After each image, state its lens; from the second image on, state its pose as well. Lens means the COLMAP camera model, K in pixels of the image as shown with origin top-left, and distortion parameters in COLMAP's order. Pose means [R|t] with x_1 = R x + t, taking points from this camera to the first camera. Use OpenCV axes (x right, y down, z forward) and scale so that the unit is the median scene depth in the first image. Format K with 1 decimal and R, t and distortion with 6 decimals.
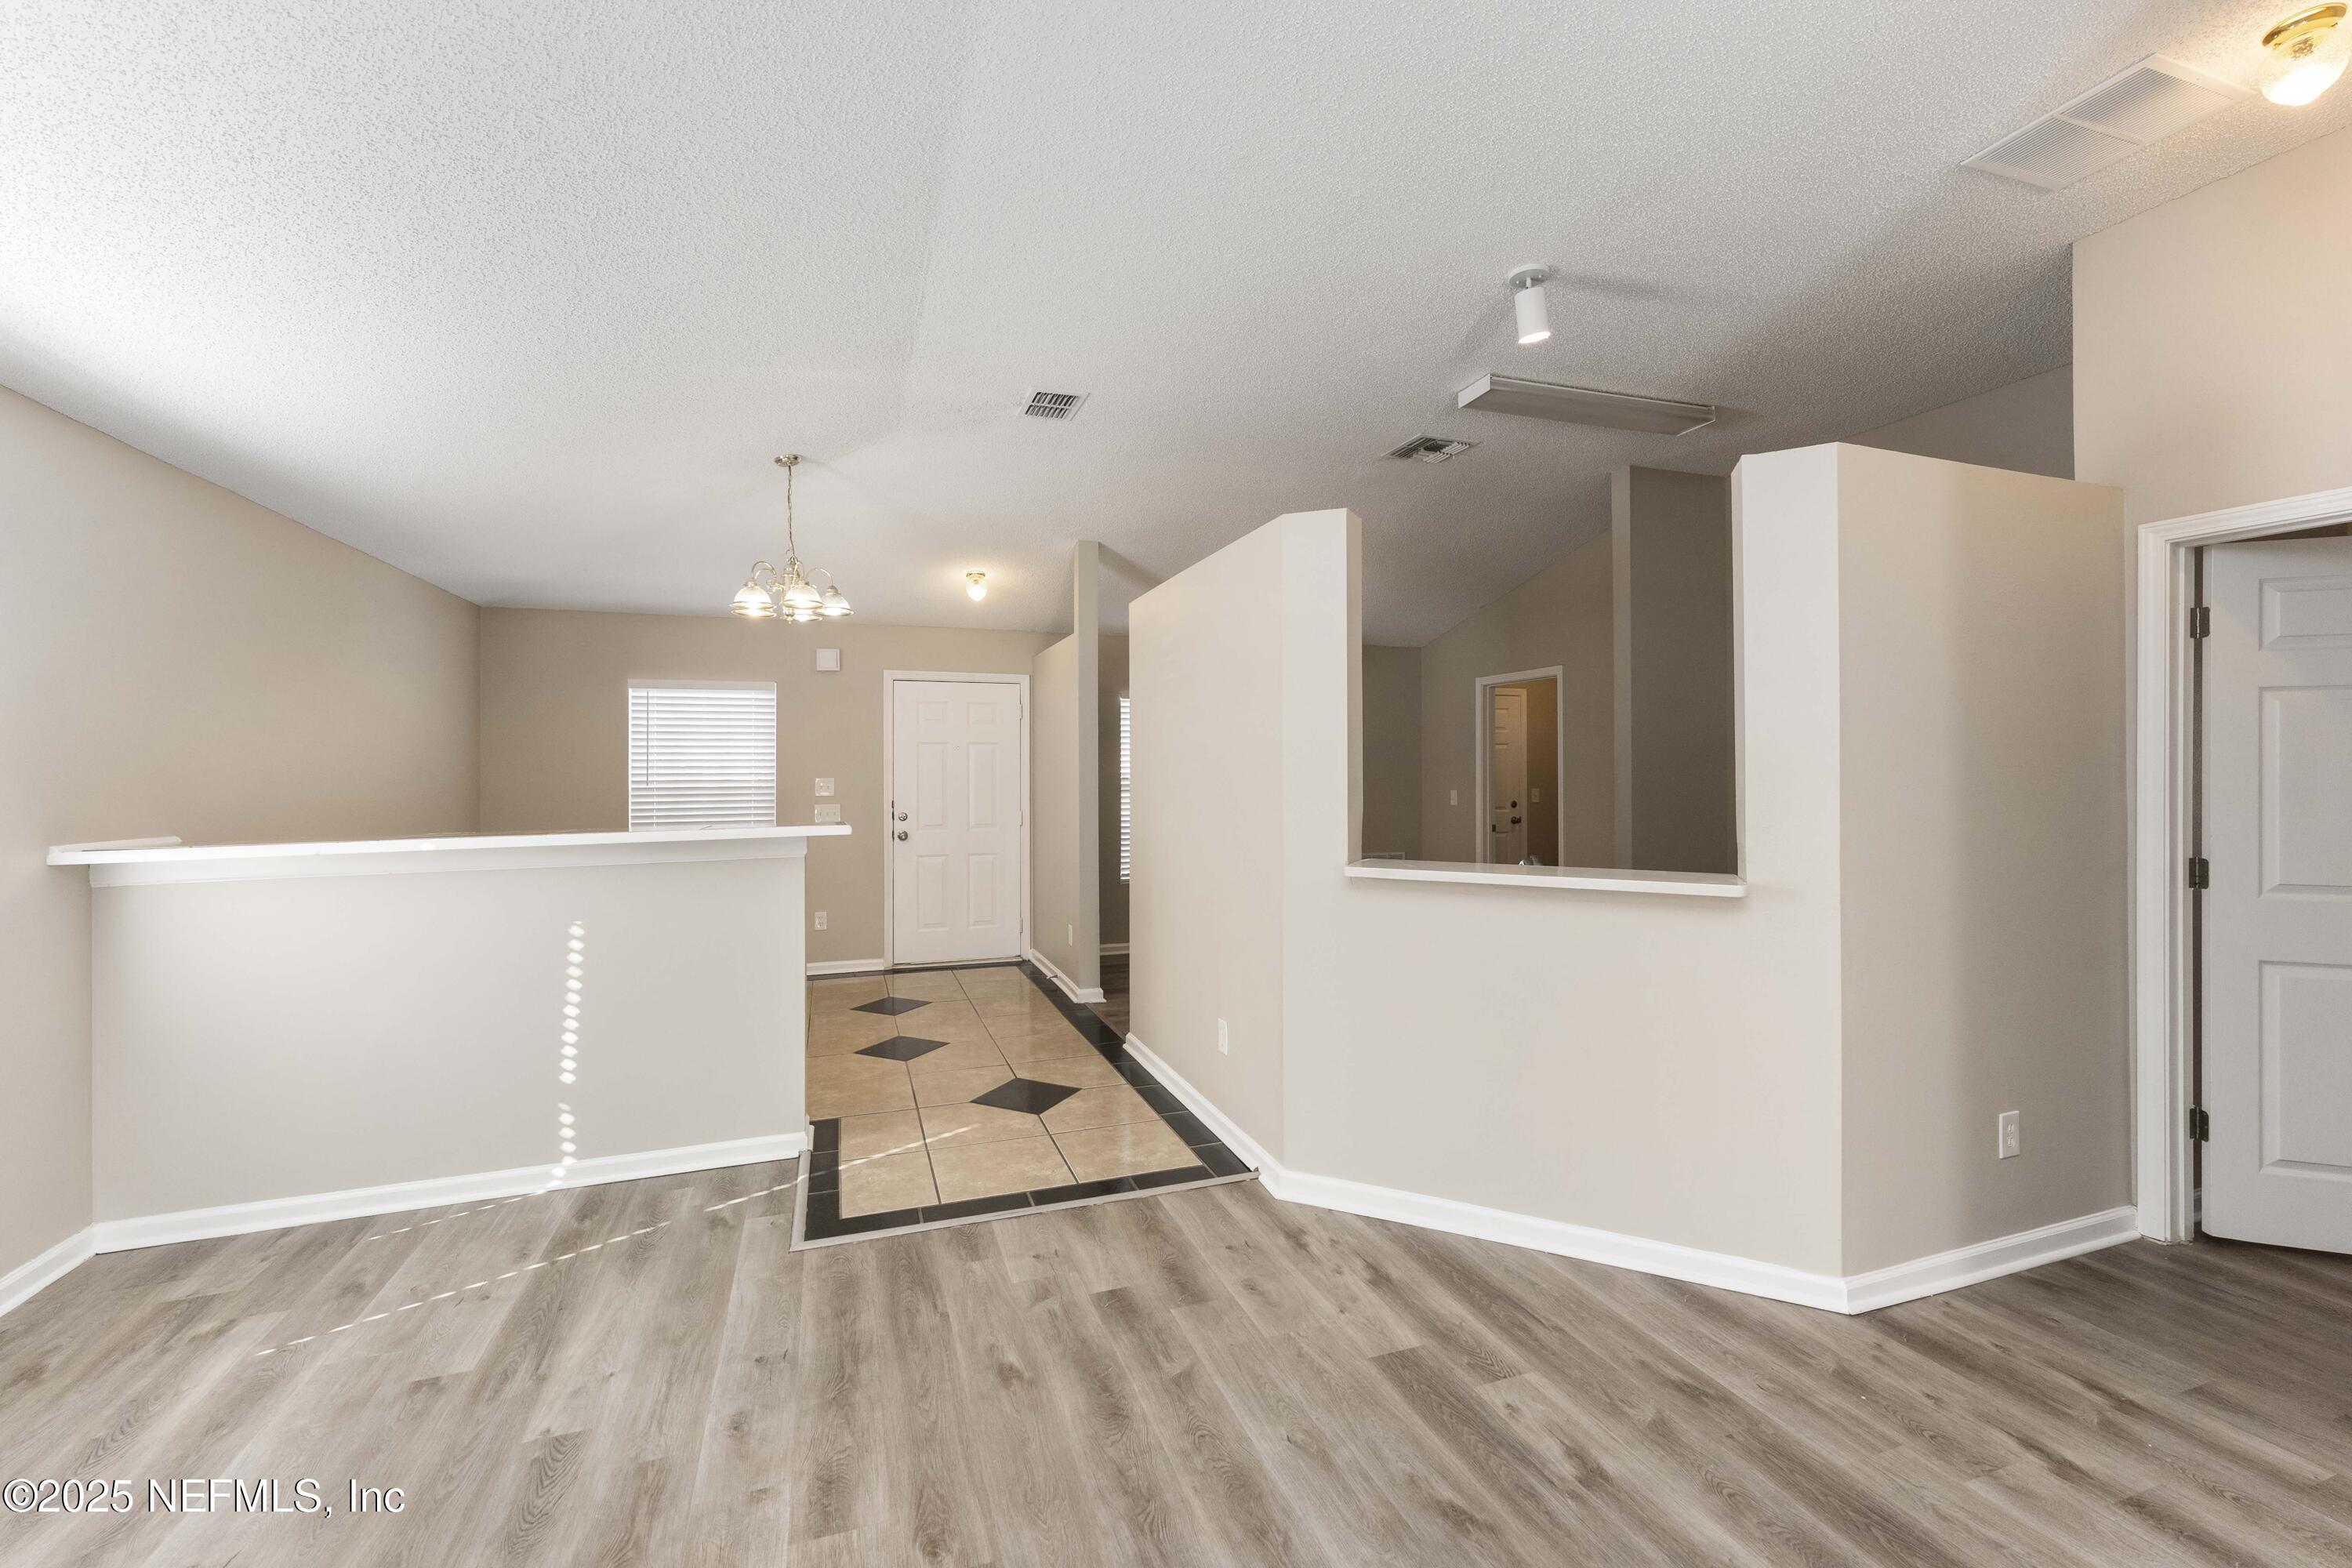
lens RADIAL K [[971.0, 0, 1176.8], [0, 971.0, 777.0], [0, 0, 1]] dist [-0.001830, 0.000311]
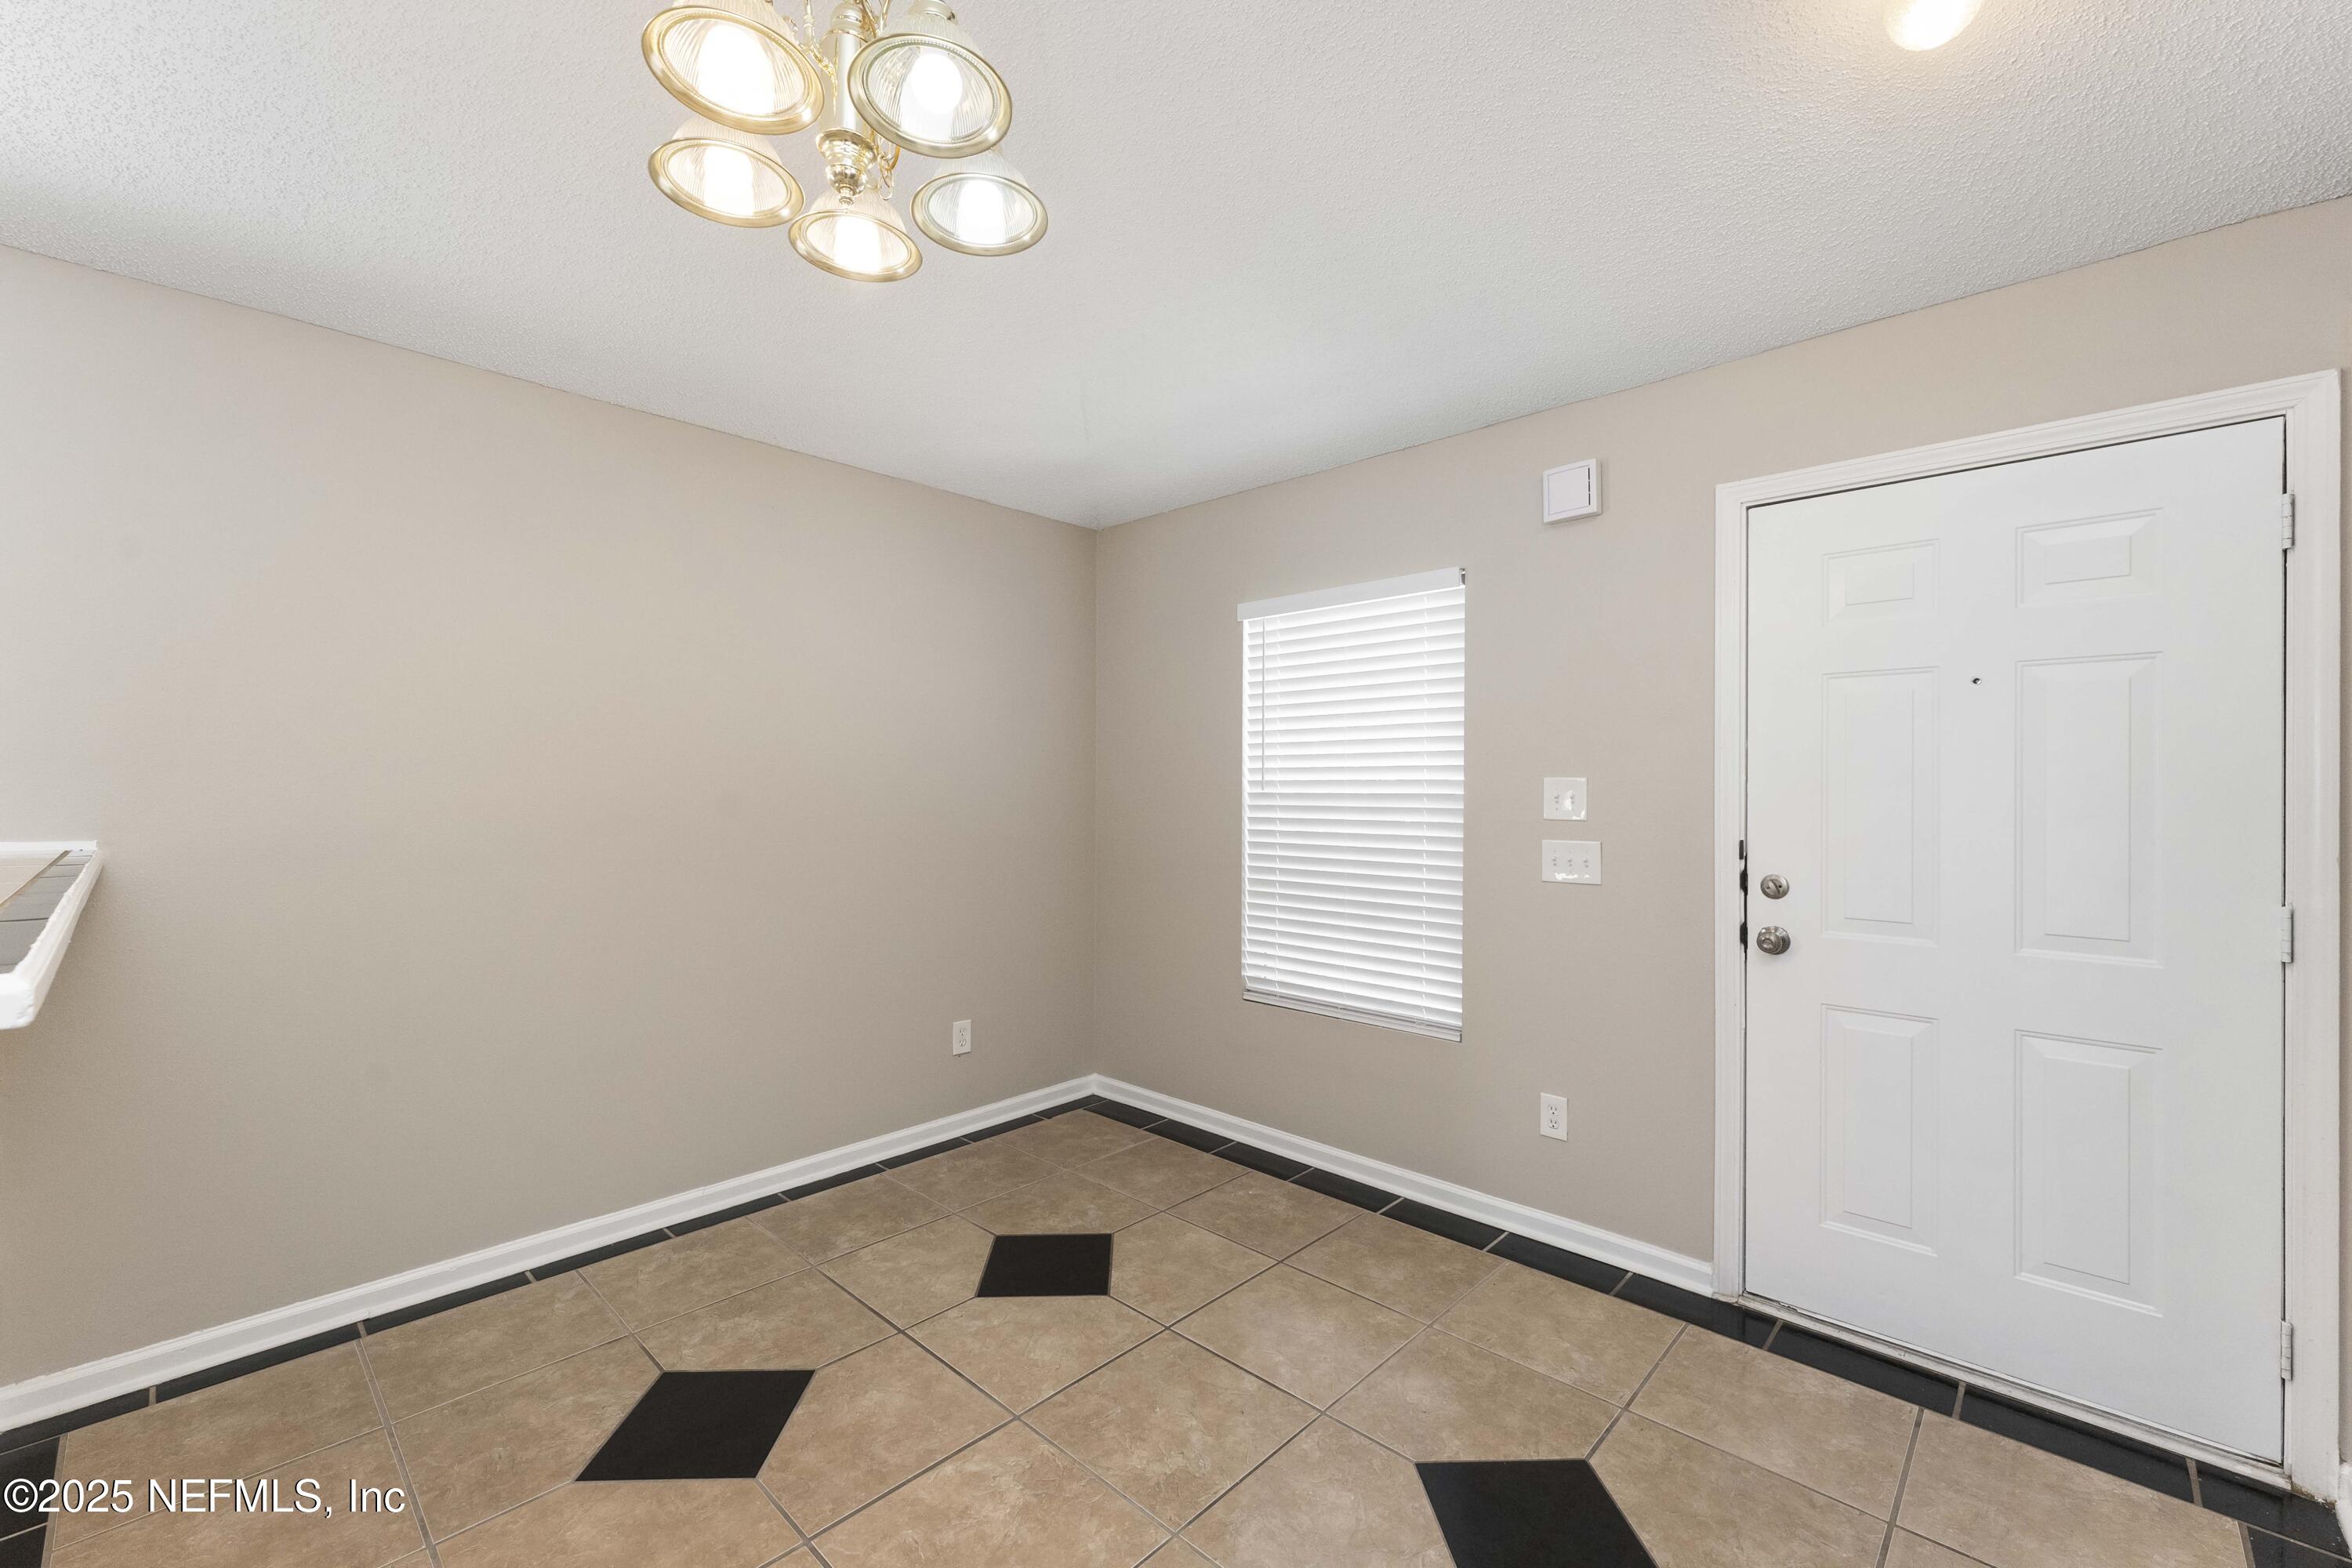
lens RADIAL K [[971.0, 0, 1177.0], [0, 971.0, 776.6], [0, 0, 1]] dist [-0.001830, 0.000311]
pose [[0.462304, -0.000409, -0.886721, -0.069531], [-0.003113, 0.999993, -0.002084, 0.002100], [0.886716, 0.003724, 0.462300, 0.648544]]
